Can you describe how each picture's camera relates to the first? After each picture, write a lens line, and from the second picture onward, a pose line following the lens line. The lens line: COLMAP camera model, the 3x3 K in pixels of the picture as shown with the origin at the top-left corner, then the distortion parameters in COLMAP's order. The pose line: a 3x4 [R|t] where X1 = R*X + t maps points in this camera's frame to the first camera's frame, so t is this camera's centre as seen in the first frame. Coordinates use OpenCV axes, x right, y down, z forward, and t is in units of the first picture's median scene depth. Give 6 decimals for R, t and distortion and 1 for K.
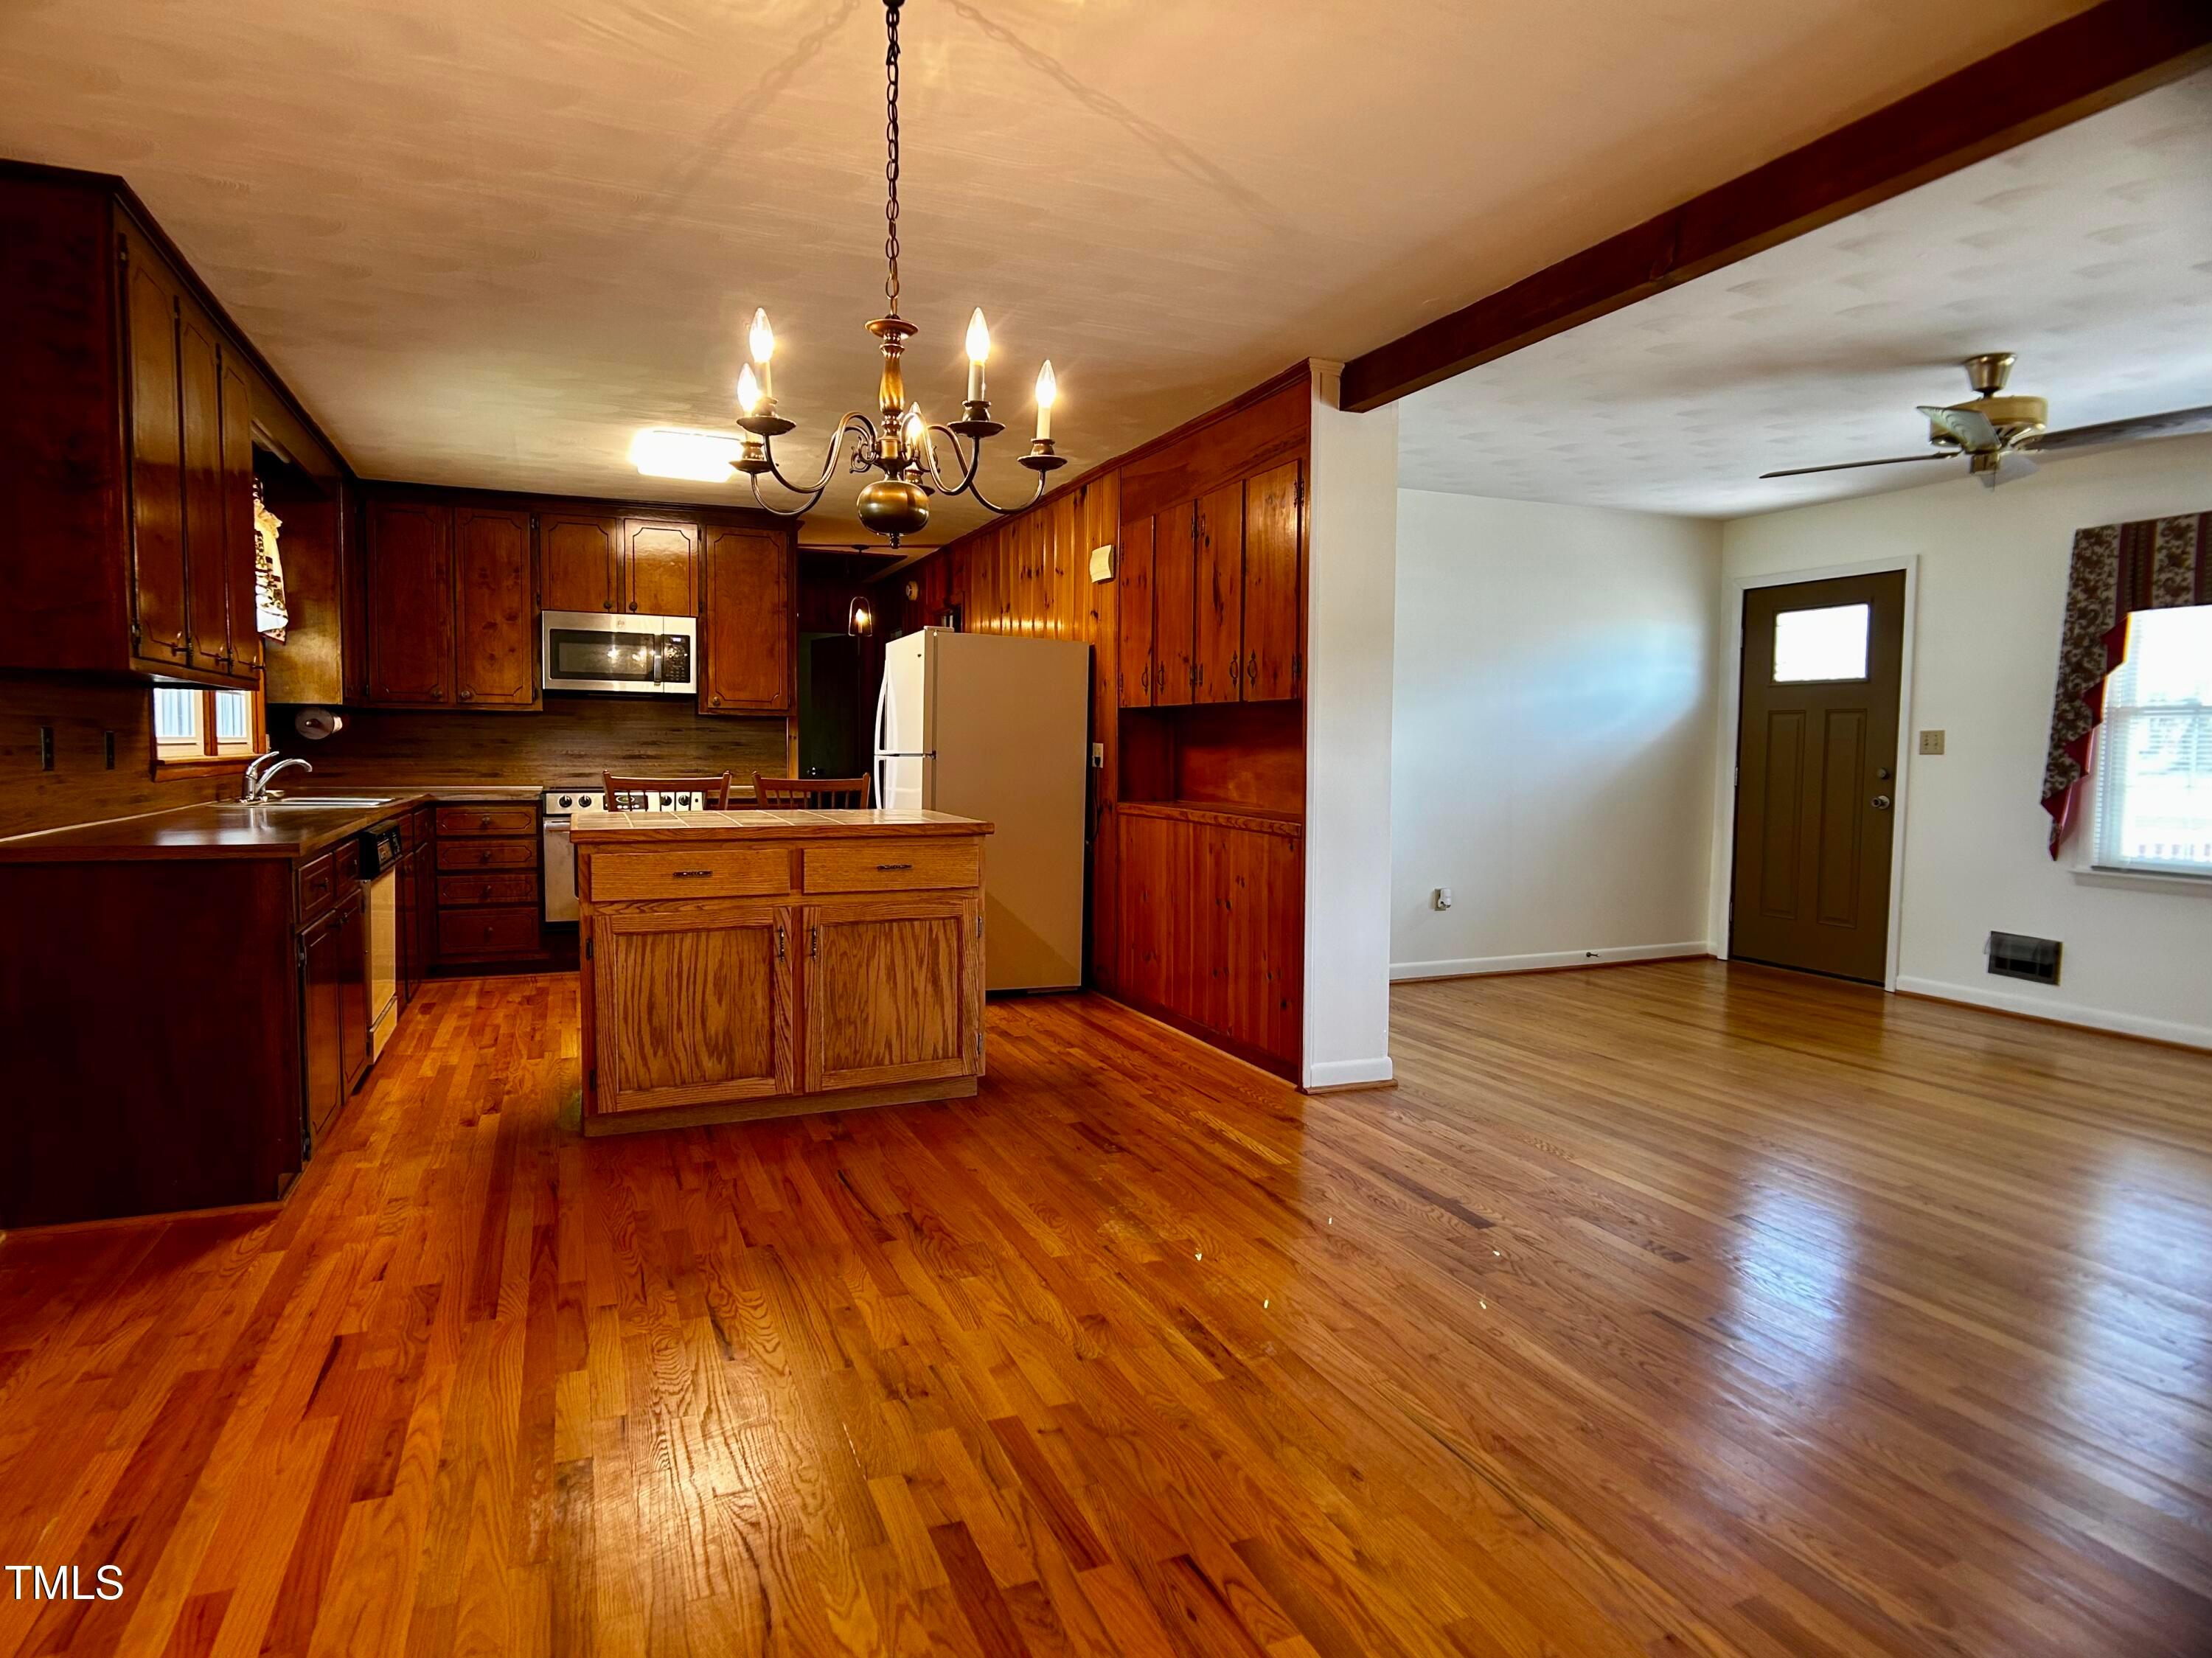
lens RADIAL K [[1232.9, 0, 1138.5], [0, 1232.9, 814.8], [0, 0, 1]] dist [0.000847, 0.001469]
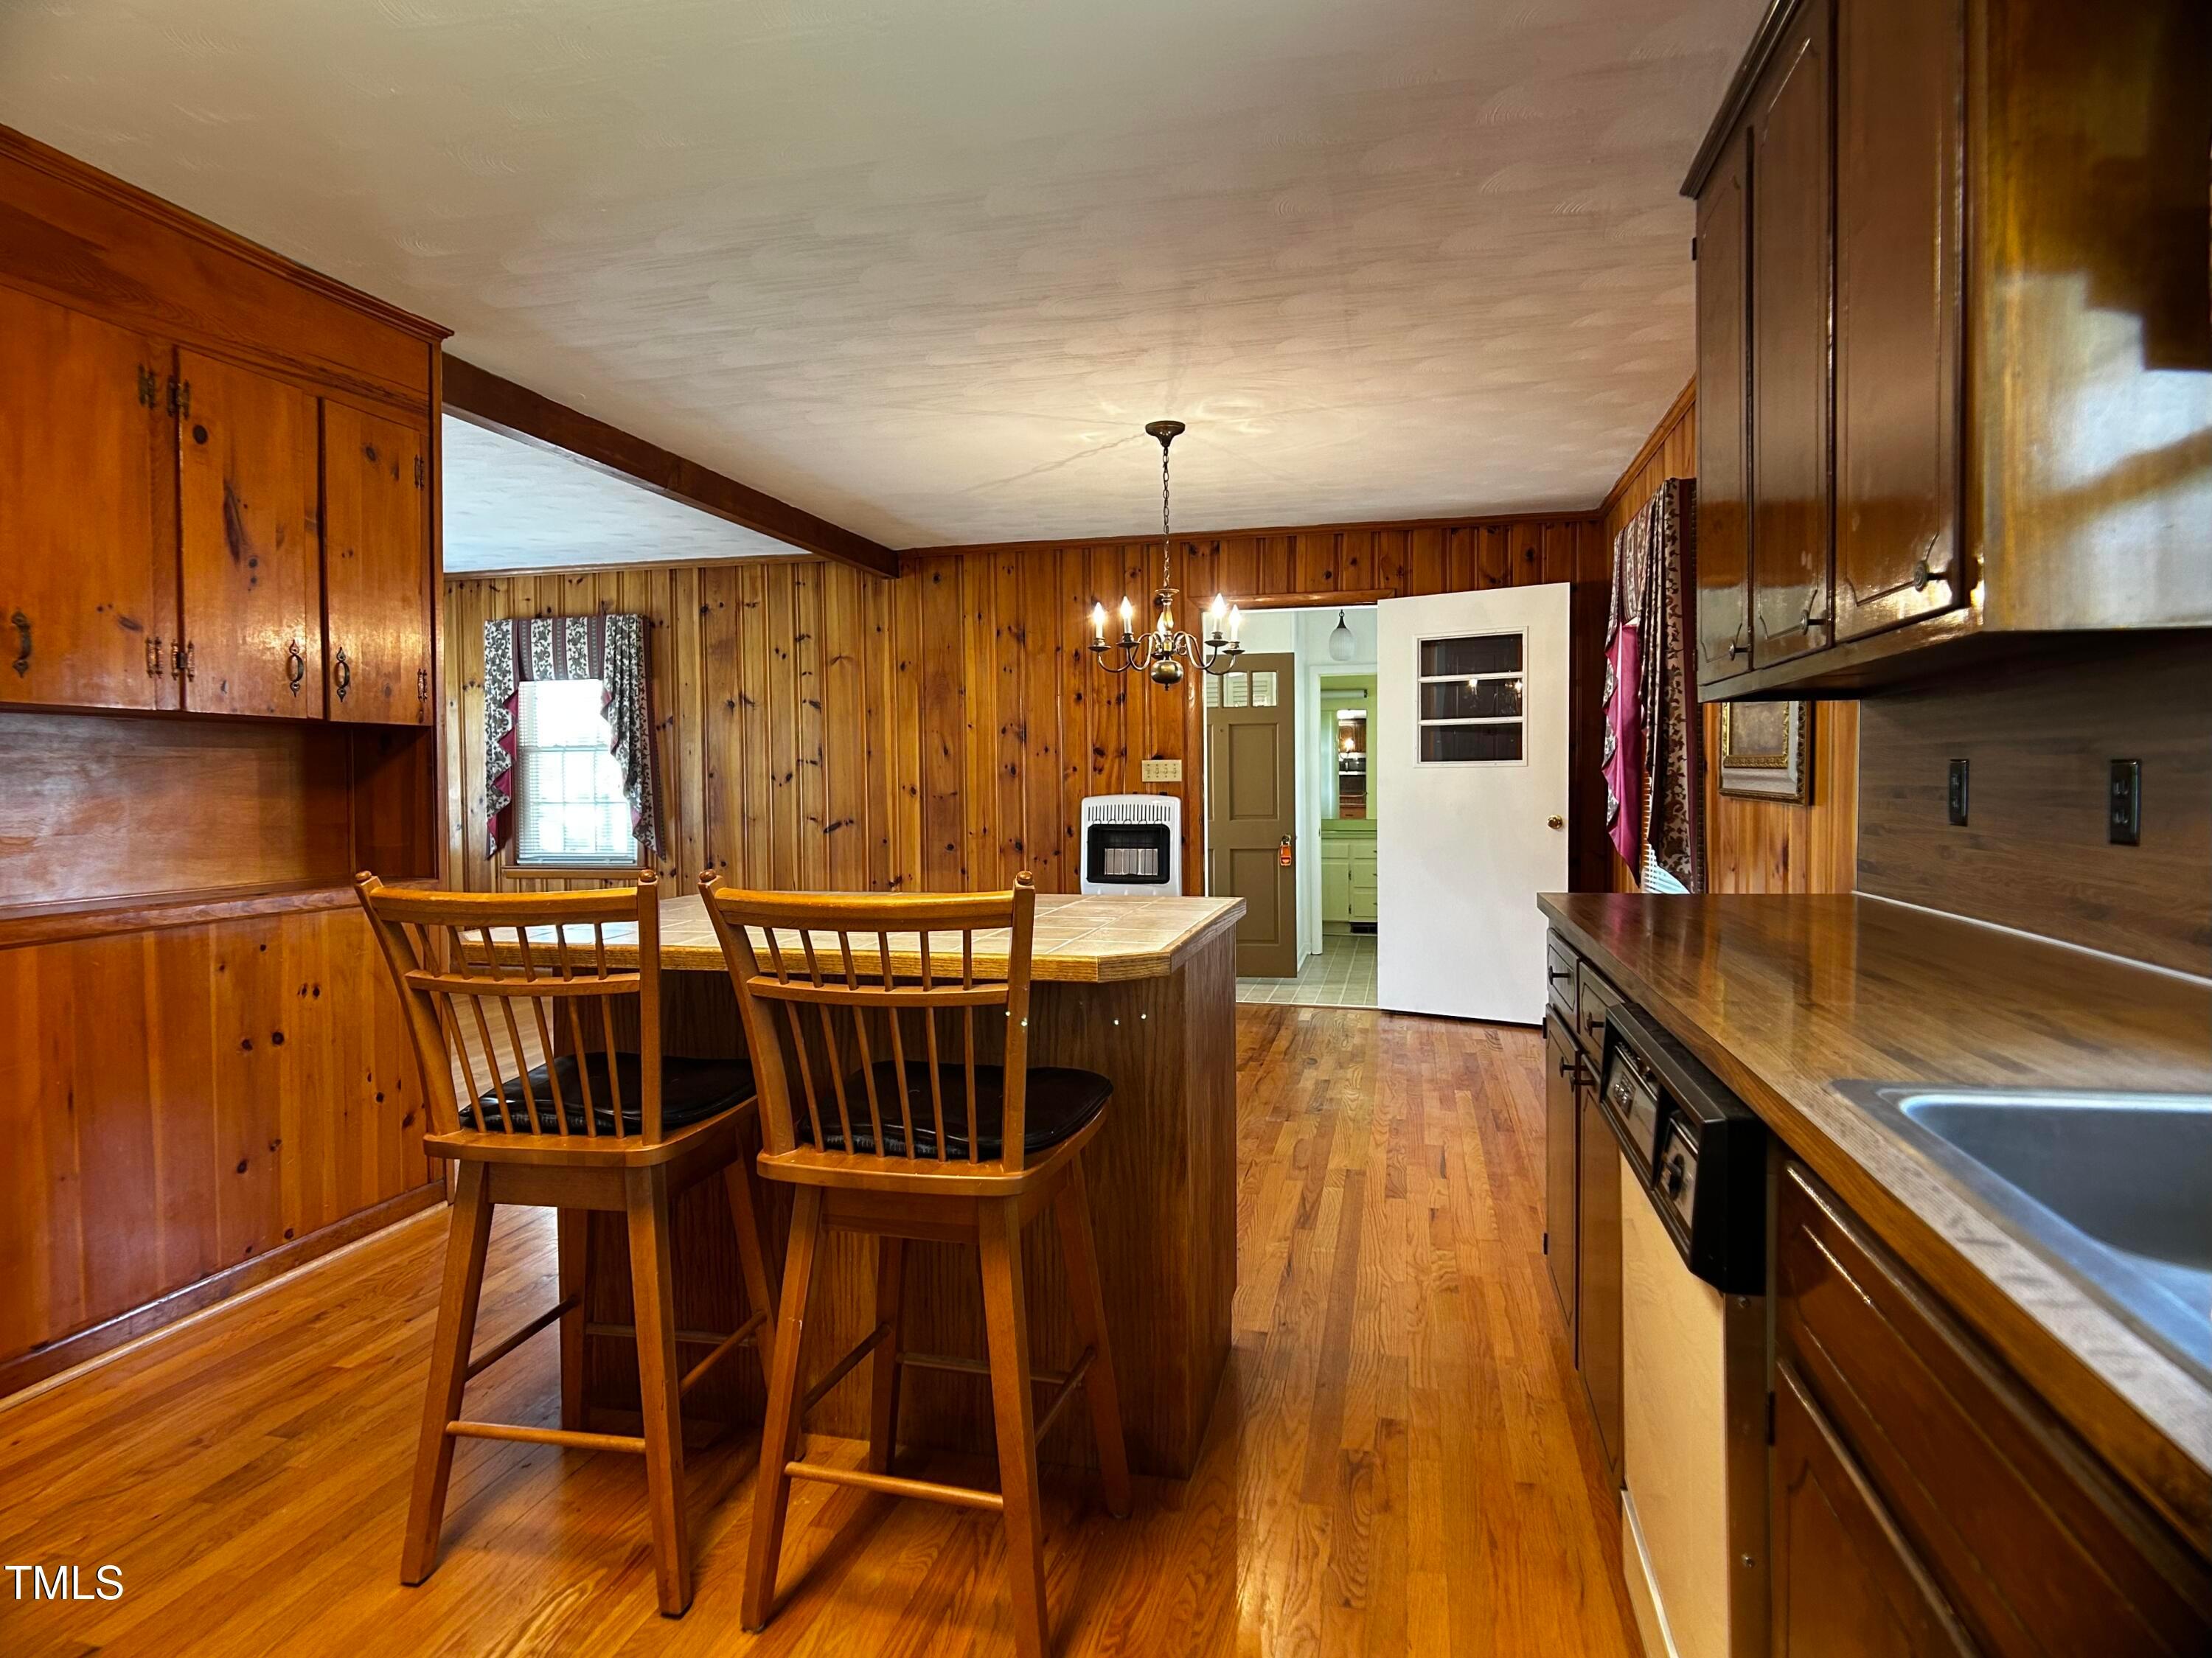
lens RADIAL K [[1274.8, 0, 1108.1], [0, 1274.8, 838.8], [0, 0, 1]] dist [0.013597, -0.033687]
pose [[-0.790189, -0.029963, 0.612130, -0.797200], [0.035744, 0.994851, 0.094838, -0.090850], [-0.611820, 0.096820, -0.785049, 1.508138]]
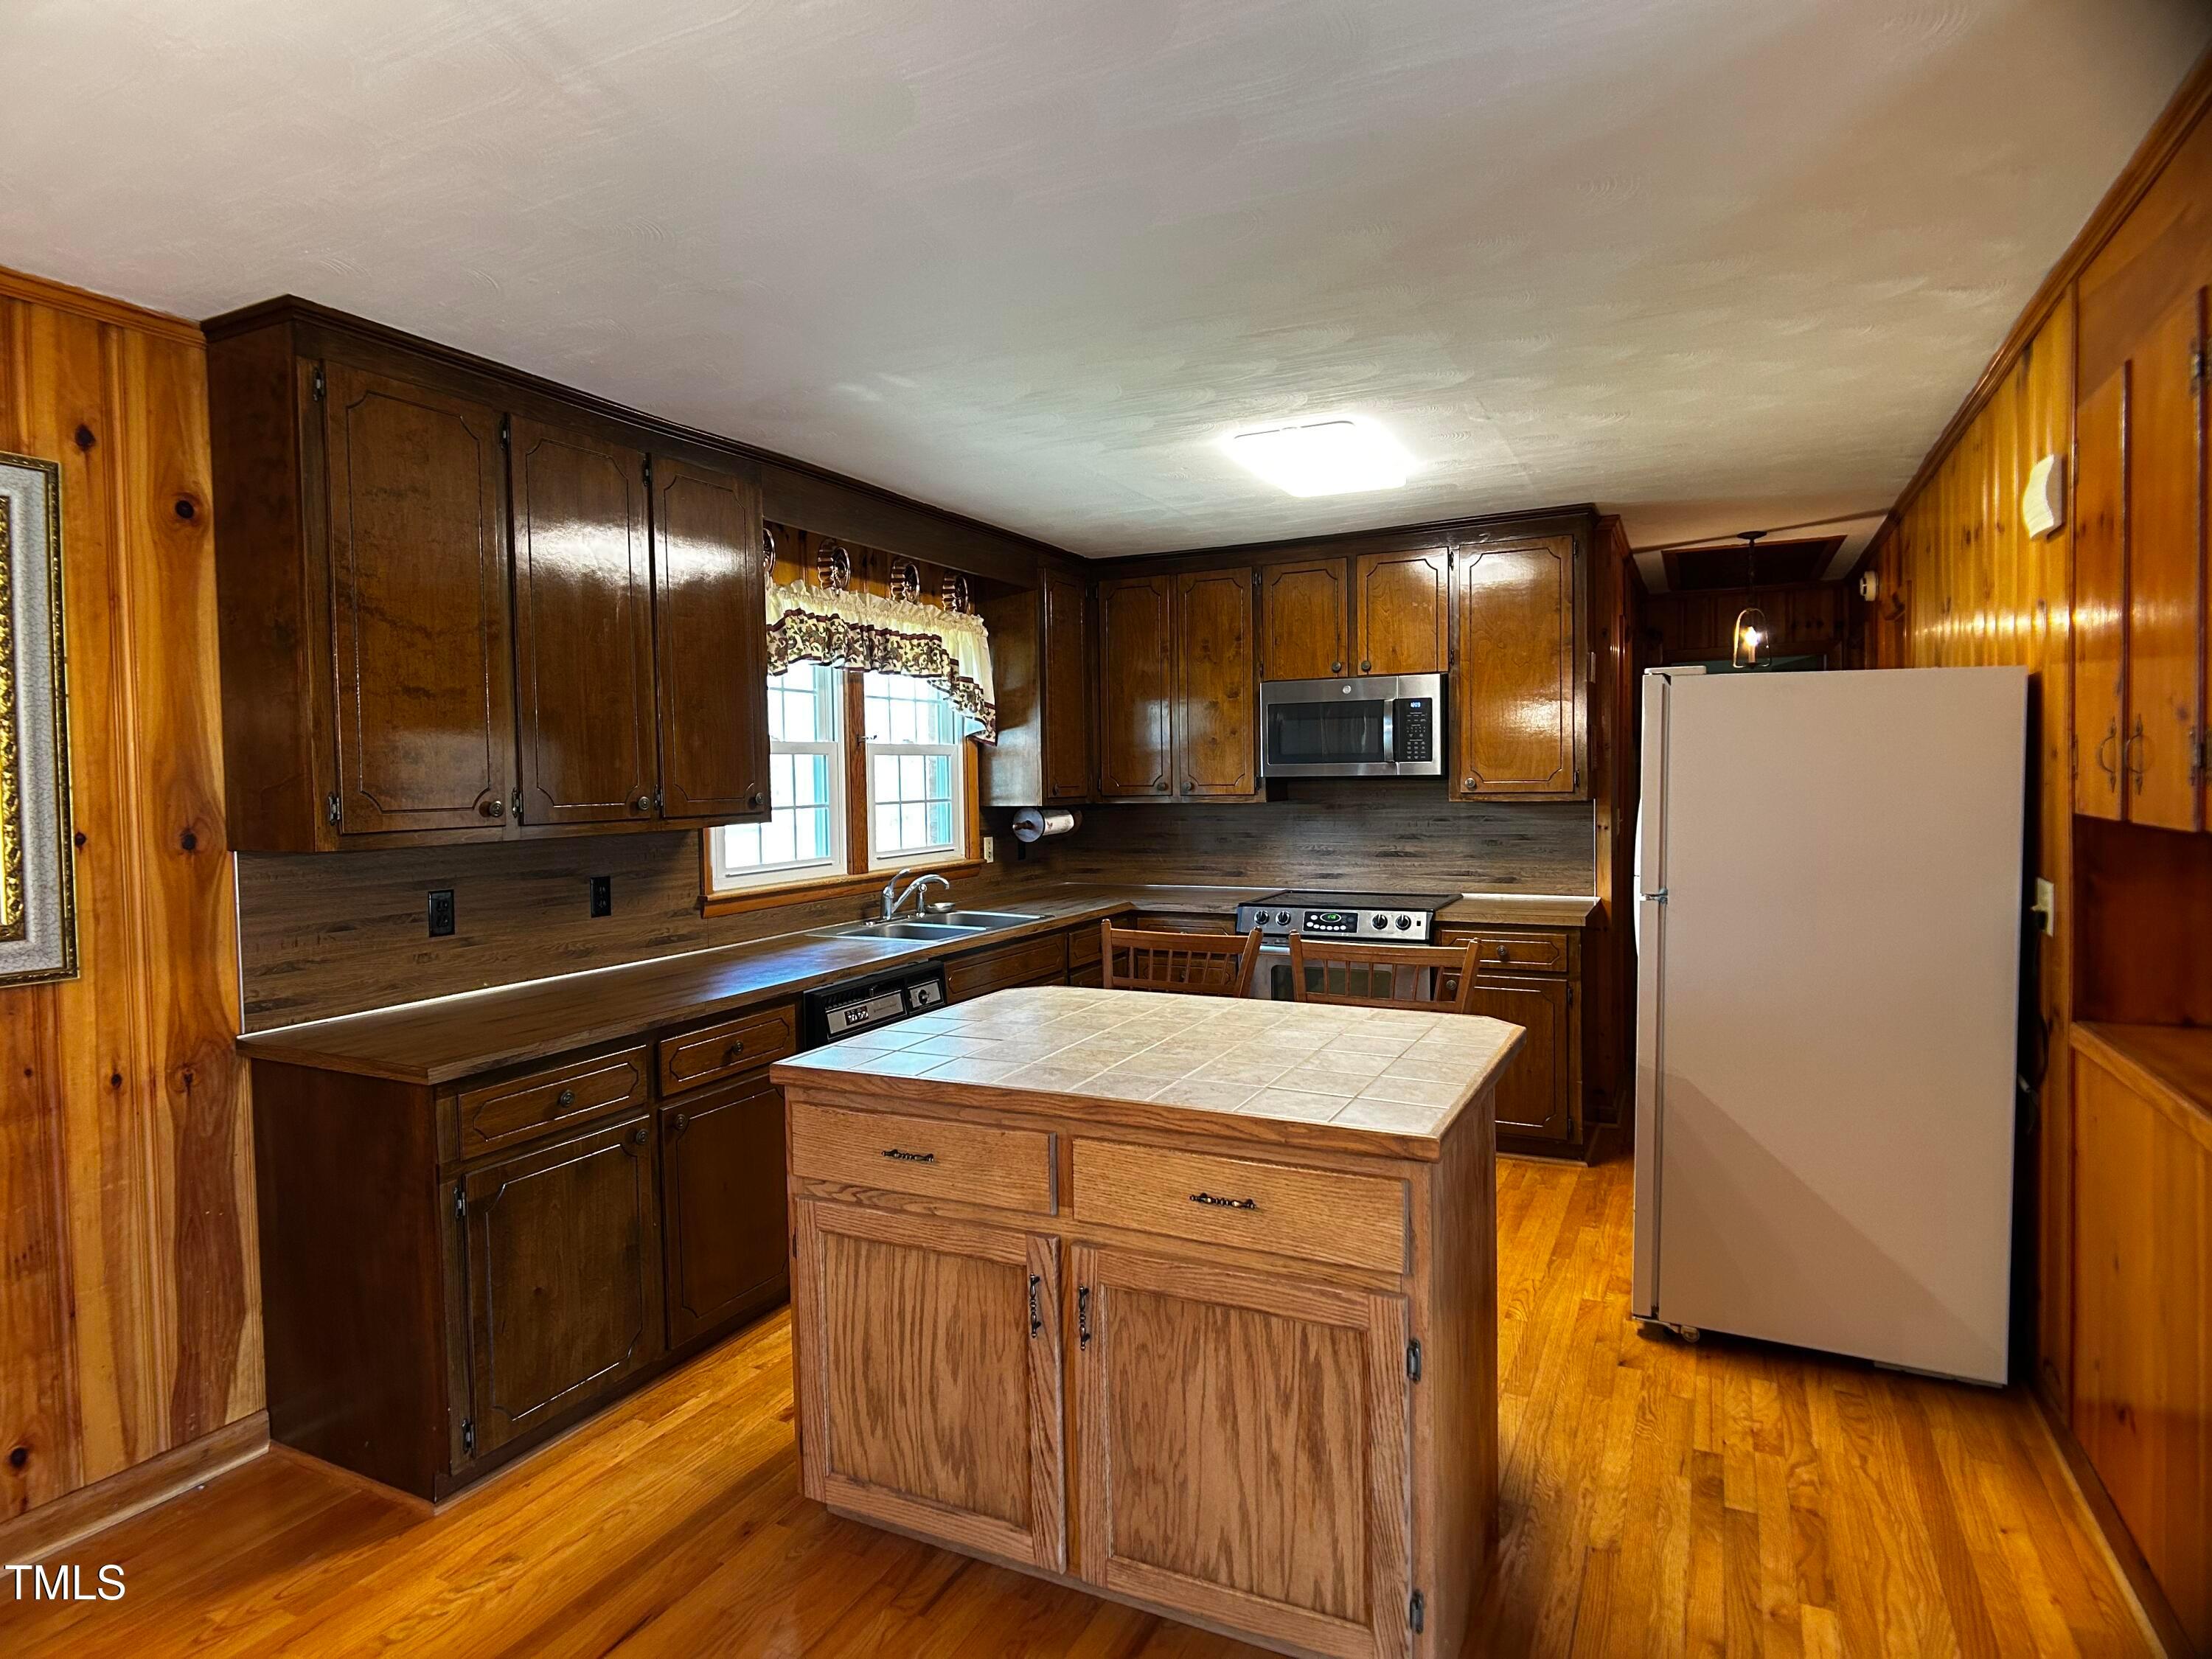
lens RADIAL K [[1240.9, 0, 1104.1], [0, 1240.9, 821.2], [0, 0, 1]] dist [0.002291, -0.010043]
pose [[0.633307, 0.008032, -0.773859, 0.158184], [-0.019568, 0.999793, -0.005637, -0.107997], [0.773653, 0.018713, 0.633333, 0.643215]]
